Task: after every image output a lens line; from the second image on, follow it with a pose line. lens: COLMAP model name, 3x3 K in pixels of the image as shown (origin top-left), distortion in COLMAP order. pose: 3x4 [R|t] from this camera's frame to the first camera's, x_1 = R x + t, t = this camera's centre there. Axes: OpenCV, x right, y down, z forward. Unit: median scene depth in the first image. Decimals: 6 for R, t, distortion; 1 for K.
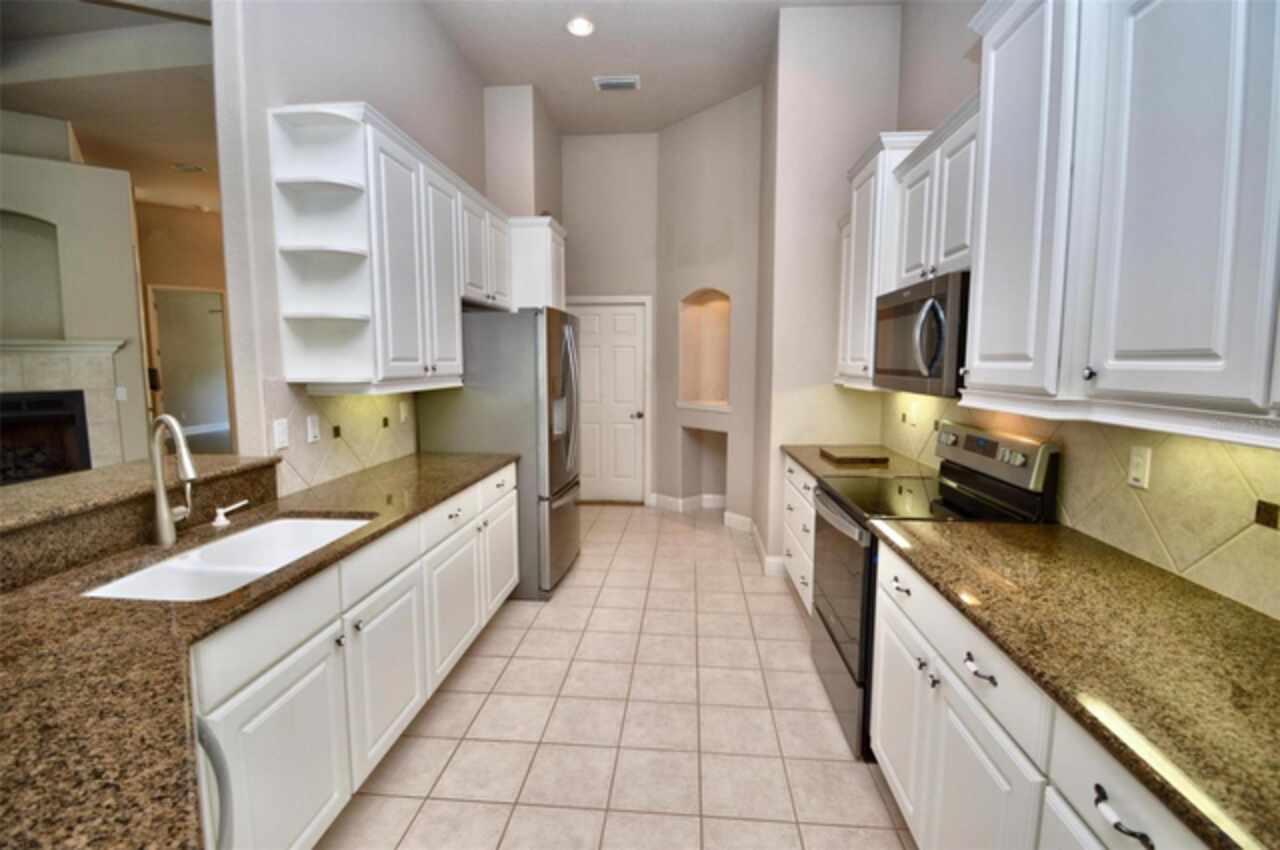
lens RADIAL K [[575.3, 0, 647.6], [0, 575.3, 423.4], [0, 0, 1]] dist [0.023664, -0.026849]
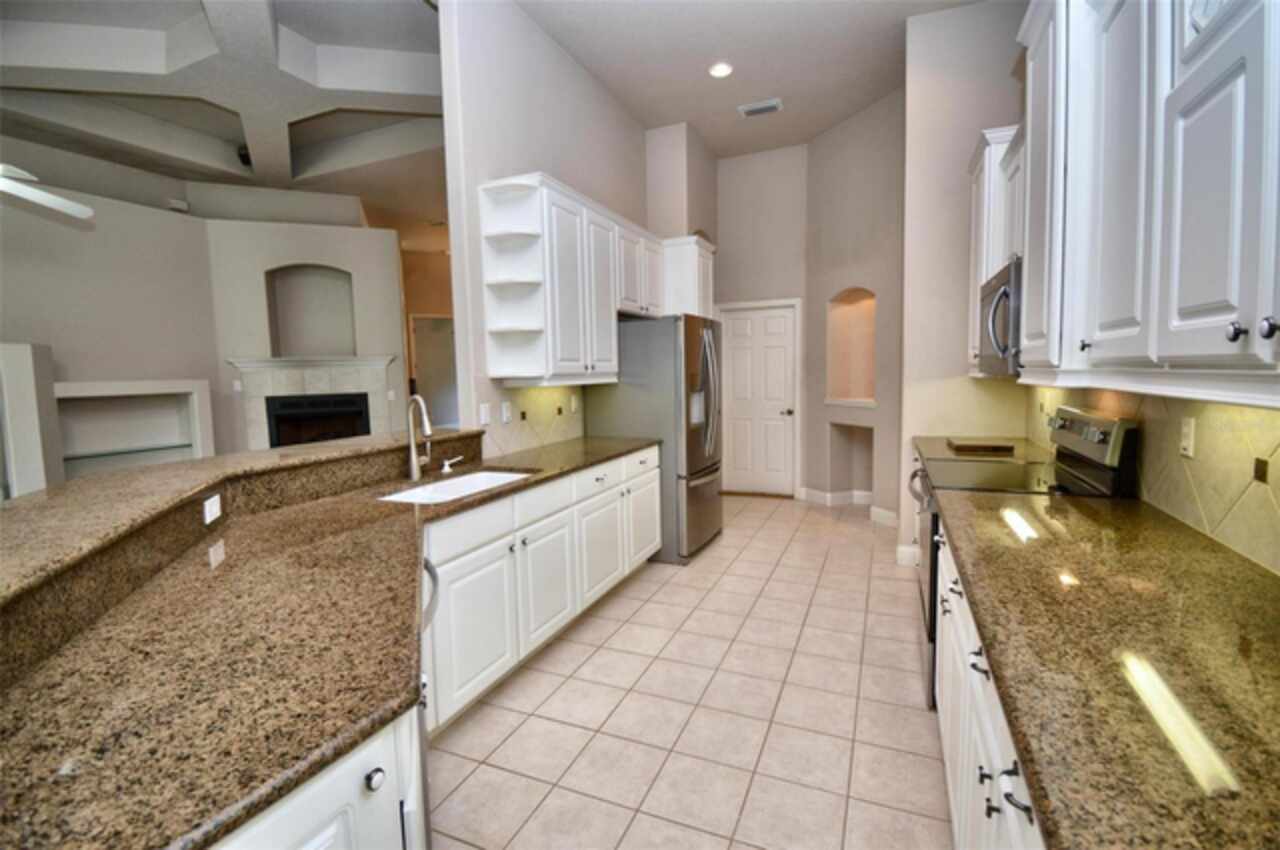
lens RADIAL K [[569.9, 0, 641.0], [0, 569.9, 419.9], [0, 0, 1]] dist [0.026628, -0.031253]
pose [[0.946936, 0.005528, -0.321376, 0.134954], [-0.010948, 0.999827, -0.015059, 0.038586], [0.321237, 0.017778, 0.946832, -0.152467]]
